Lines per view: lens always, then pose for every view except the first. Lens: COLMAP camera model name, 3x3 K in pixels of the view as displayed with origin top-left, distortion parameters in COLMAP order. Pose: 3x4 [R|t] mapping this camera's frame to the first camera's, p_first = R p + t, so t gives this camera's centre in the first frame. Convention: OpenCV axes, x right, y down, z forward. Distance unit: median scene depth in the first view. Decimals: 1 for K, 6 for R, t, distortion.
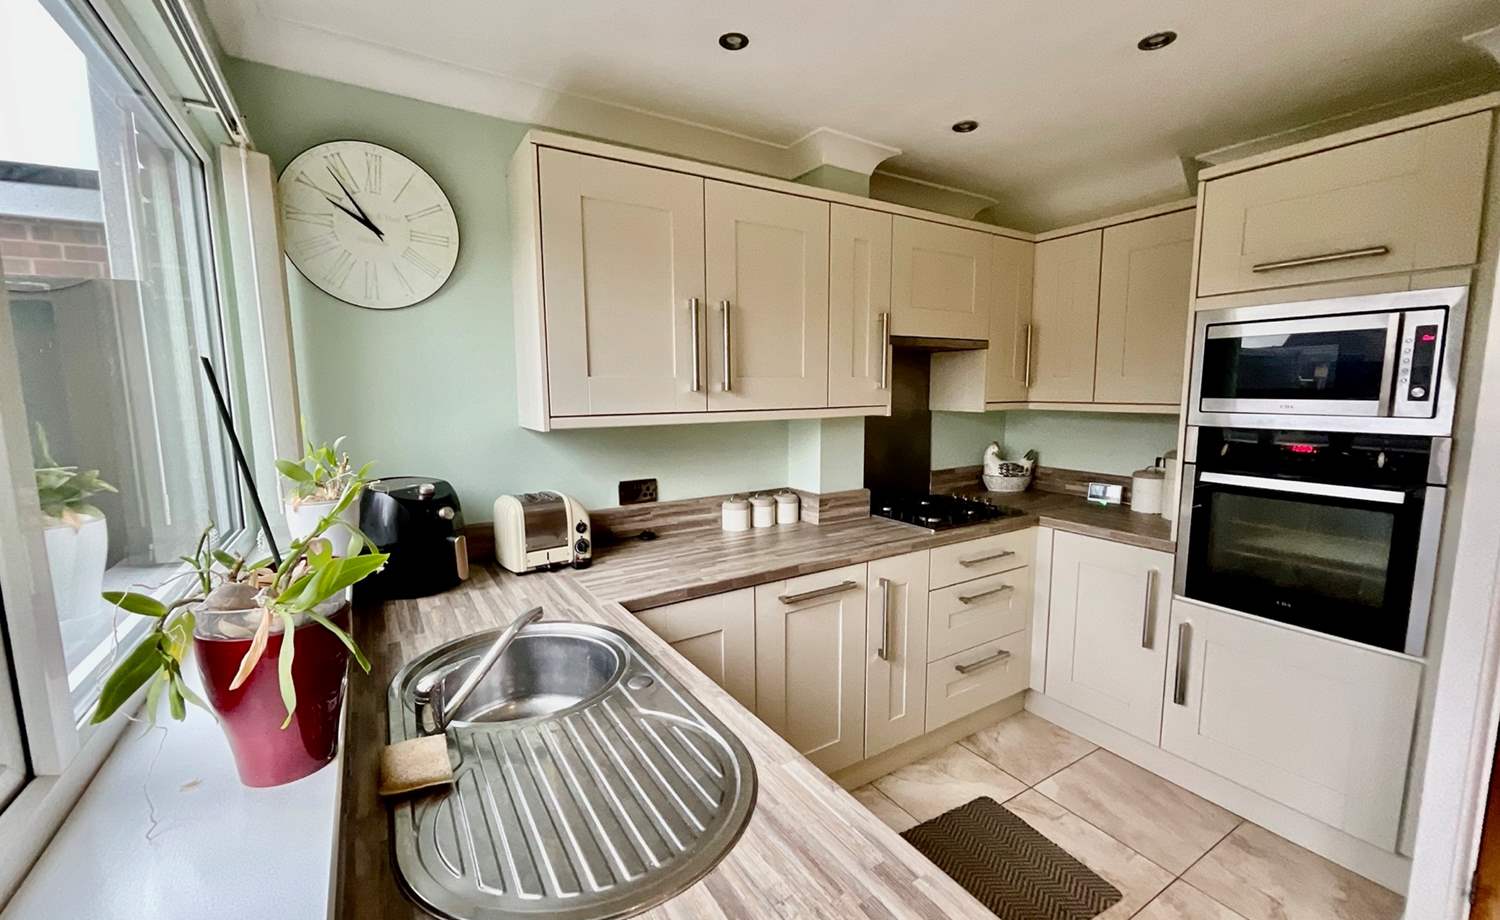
lens RADIAL K [[609.0, 0, 752.4], [0, 609.0, 463.5], [0, 0, 1]] dist [0.002896, -0.001252]
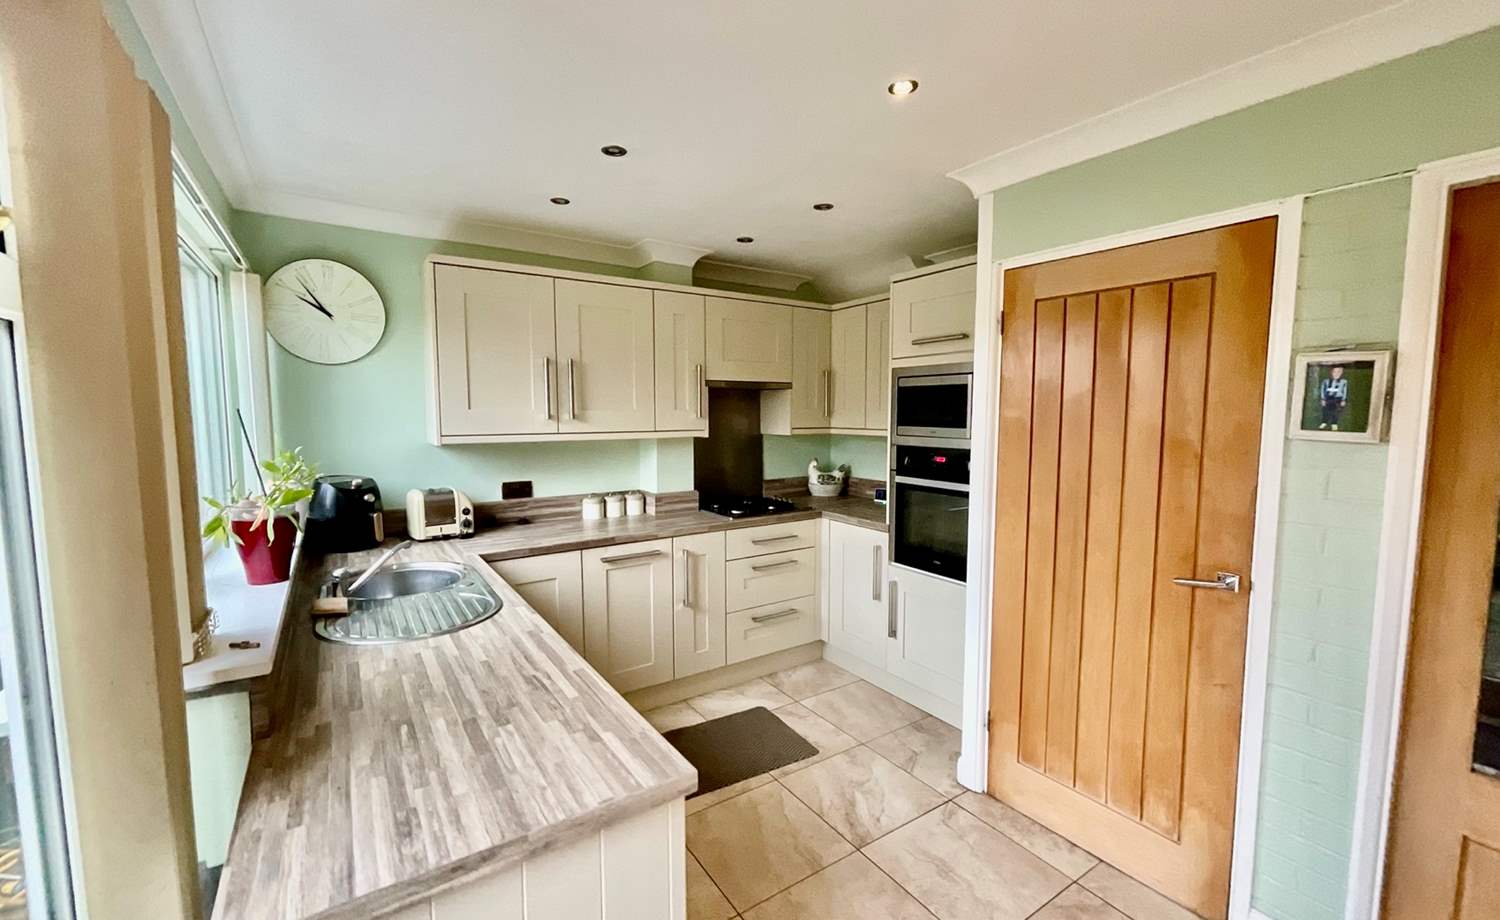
lens RADIAL K [[609.0, 0, 750.7], [0, 609.0, 461.1], [0, 0, 1]] dist [0.002896, -0.001252]
pose [[0.999383, 0.004197, 0.034882, 0.321485], [-0.002734, 0.999119, -0.041883, 0.039790], [-0.035027, 0.041761, 0.998513, -0.452259]]
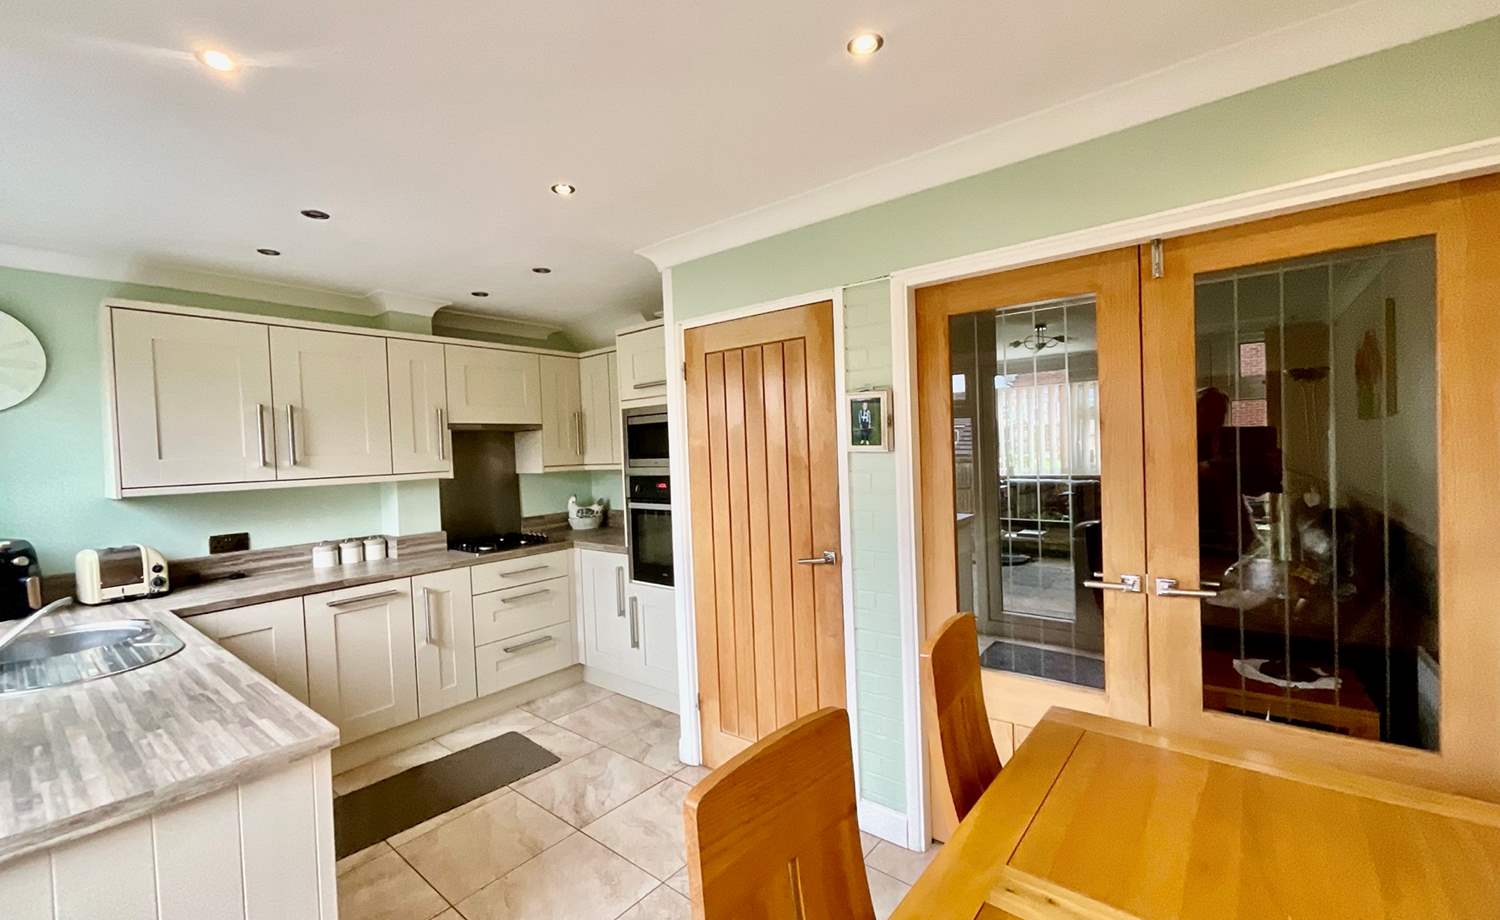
lens RADIAL K [[609.0, 0, 751.5], [0, 609.0, 462.3], [0, 0, 1]] dist [0.002896, -0.001252]
pose [[0.944373, -0.035784, 0.326923, 0.492727], [0.072119, 0.992400, -0.099701, 0.092149], [-0.320871, 0.117733, 0.939777, -0.681747]]
